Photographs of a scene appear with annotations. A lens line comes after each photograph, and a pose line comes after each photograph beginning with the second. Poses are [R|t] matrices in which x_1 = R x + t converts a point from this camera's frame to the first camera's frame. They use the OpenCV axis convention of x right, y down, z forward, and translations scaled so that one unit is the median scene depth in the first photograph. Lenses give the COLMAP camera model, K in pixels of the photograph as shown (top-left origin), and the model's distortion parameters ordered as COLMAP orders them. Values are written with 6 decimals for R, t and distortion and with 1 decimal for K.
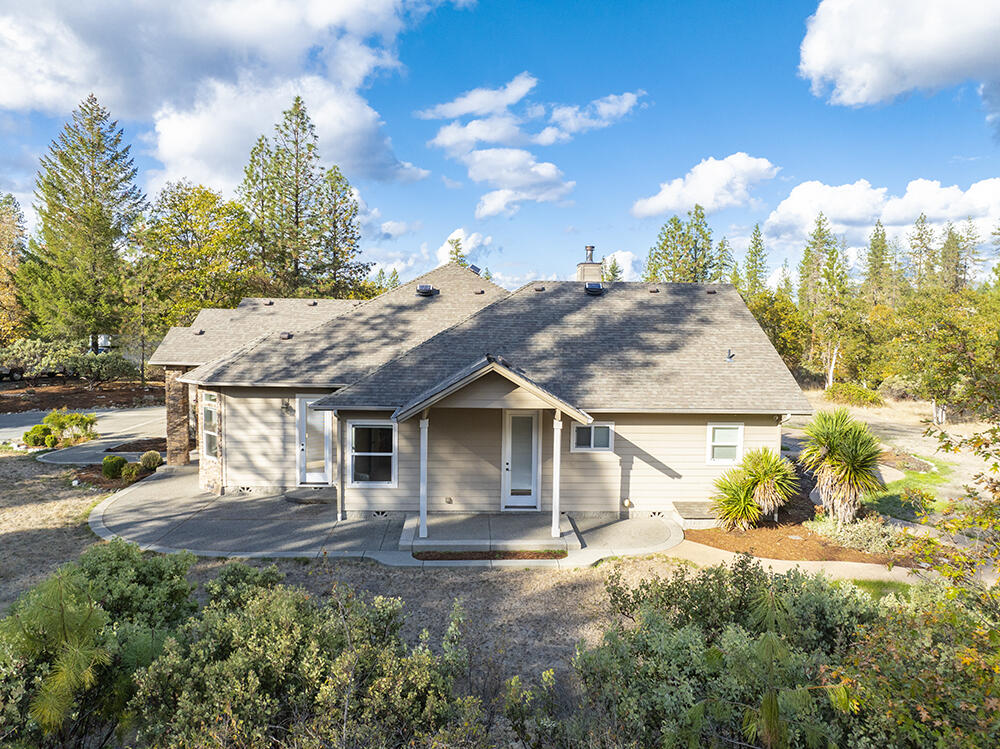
lens RADIAL K [[706.8, 0, 497.8], [0, 706.8, 374.0], [0, 0, 1]] dist [-0.066137, 0.038040]
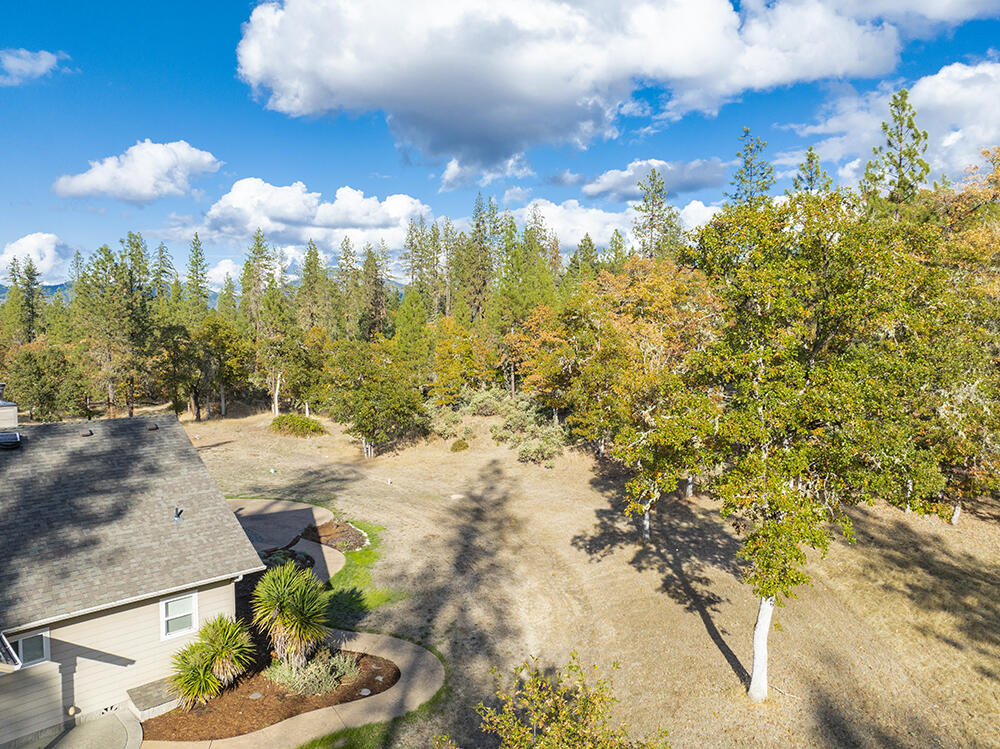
lens RADIAL K [[721.0, 0, 487.0], [0, 721.0, 372.2], [0, 0, 1]] dist [-0.095507, 0.068213]
pose [[0.742498, -0.040727, 0.668609, -0.000292], [0.036577, 0.999126, 0.020240, -0.150844], [-0.668849, 0.009428, 0.743339, -0.011922]]
